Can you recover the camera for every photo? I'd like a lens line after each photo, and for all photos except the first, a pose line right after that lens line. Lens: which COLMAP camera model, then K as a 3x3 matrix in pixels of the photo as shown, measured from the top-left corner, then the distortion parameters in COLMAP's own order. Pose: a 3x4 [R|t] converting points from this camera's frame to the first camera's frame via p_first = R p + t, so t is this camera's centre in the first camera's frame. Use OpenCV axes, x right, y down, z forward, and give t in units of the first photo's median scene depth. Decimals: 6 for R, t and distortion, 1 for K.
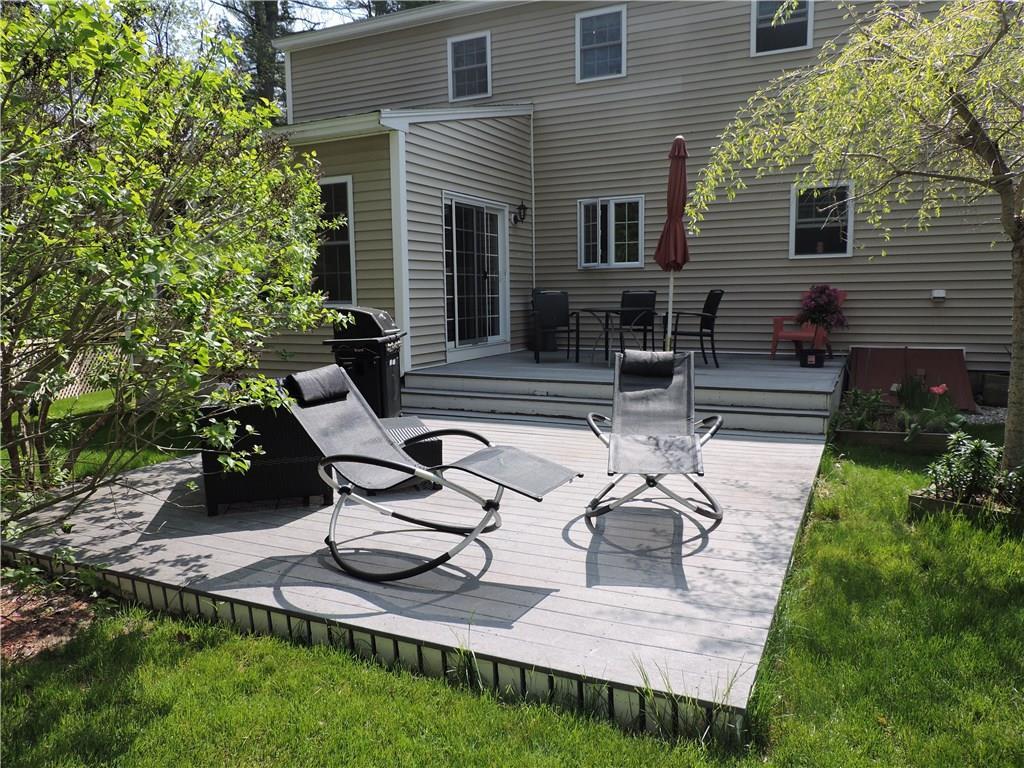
lens RADIAL K [[726.5, 0, 512.0], [0, 726.5, 384.0], [0, 0, 1]] dist [-0.023173, -0.002831]
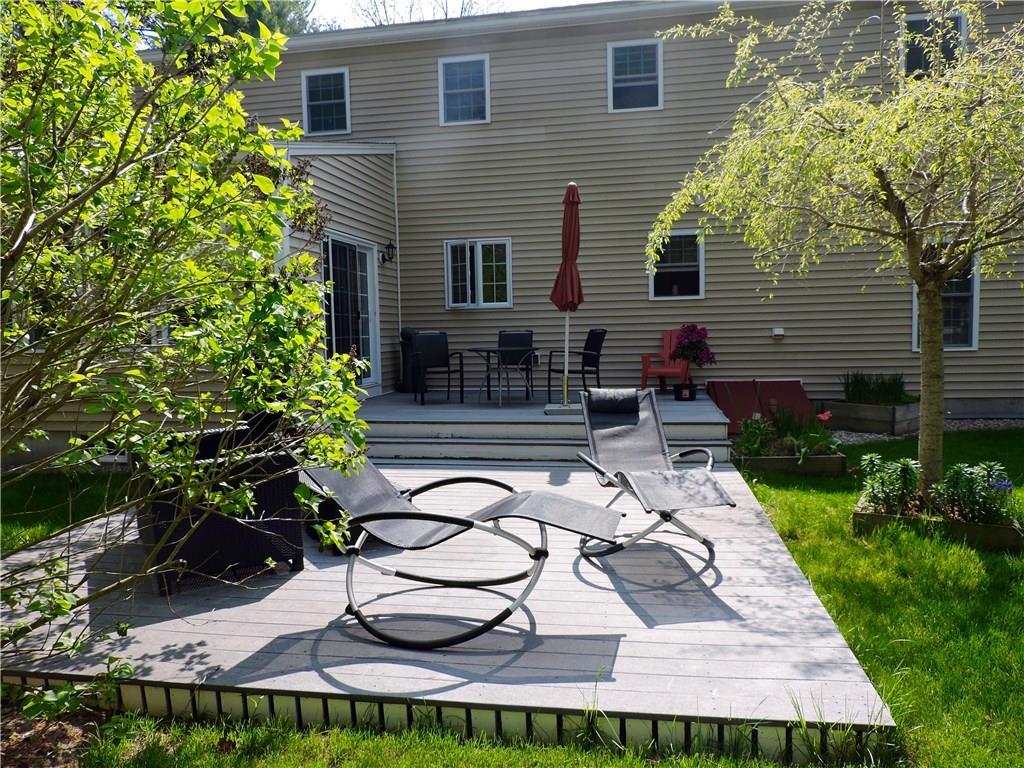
lens RADIAL K [[727.7, 0, 512.0], [0, 727.7, 384.0], [0, 0, 1]] dist [-0.027900, 0.007029]
pose [[0.962327, -0.024341, 0.270802, -0.237663], [0.039337, 0.997970, -0.050086, -0.006820], [-0.269033, 0.058852, 0.961331, 0.058583]]
